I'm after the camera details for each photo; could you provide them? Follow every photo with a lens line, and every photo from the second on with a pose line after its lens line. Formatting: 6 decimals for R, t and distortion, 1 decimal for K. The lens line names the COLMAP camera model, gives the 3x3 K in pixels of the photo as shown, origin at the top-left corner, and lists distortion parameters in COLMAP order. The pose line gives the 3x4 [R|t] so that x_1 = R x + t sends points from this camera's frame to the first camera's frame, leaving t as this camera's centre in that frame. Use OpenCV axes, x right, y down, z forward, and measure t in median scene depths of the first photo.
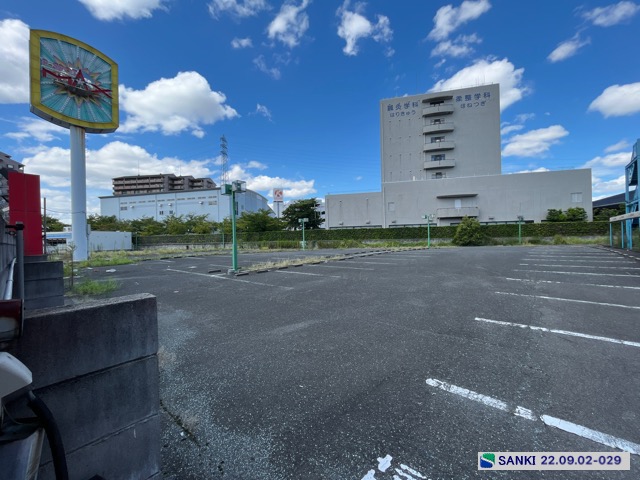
lens RADIAL K [[260.0, 0, 319.9], [0, 260.0, 239.6], [0, 0, 1]] dist [-0.001458, 0.000147]
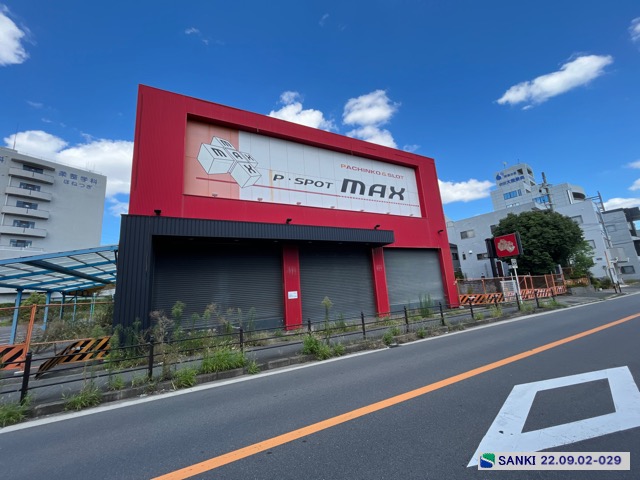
lens RADIAL K [[260.0, 0, 320.0], [0, 260.0, 239.3], [0, 0, 1]] dist [-0.001458, 0.000147]
pose [[0.366785, 0.184686, 0.911789, 0.024293], [0.060476, 0.973290, -0.221471, -0.002723], [-0.928338, 0.136373, 0.345819, -0.324888]]
